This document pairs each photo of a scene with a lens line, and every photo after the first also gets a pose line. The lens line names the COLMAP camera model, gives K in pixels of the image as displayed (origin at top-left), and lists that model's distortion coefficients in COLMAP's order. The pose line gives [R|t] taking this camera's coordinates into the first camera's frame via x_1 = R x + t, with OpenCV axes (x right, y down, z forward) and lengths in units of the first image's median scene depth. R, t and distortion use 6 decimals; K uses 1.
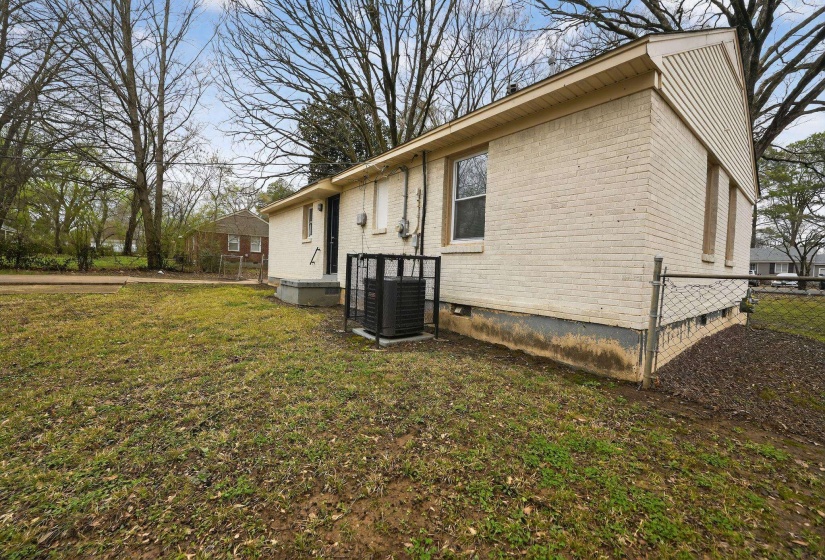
lens RADIAL K [[344.4, 0, 414.2], [0, 344.4, 272.5], [0, 0, 1]] dist [-0.022911, 0.000196]
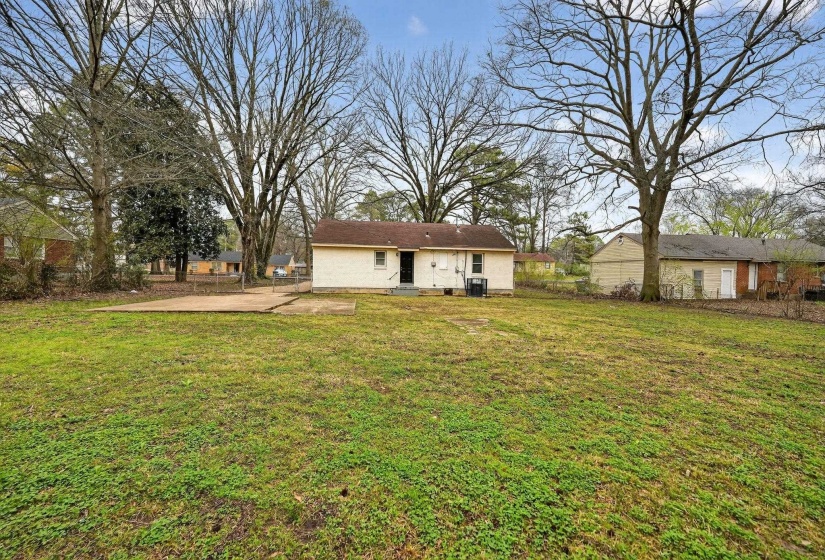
lens RADIAL K [[344.4, 0, 414.2], [0, 344.4, 272.5], [0, 0, 1]] dist [-0.022911, 0.000196]
pose [[0.465394, -0.007259, 0.885074, -2.302253], [0.012603, 0.999919, 0.001574, -0.073715], [-0.885014, 0.010422, 0.465448, -0.168350]]
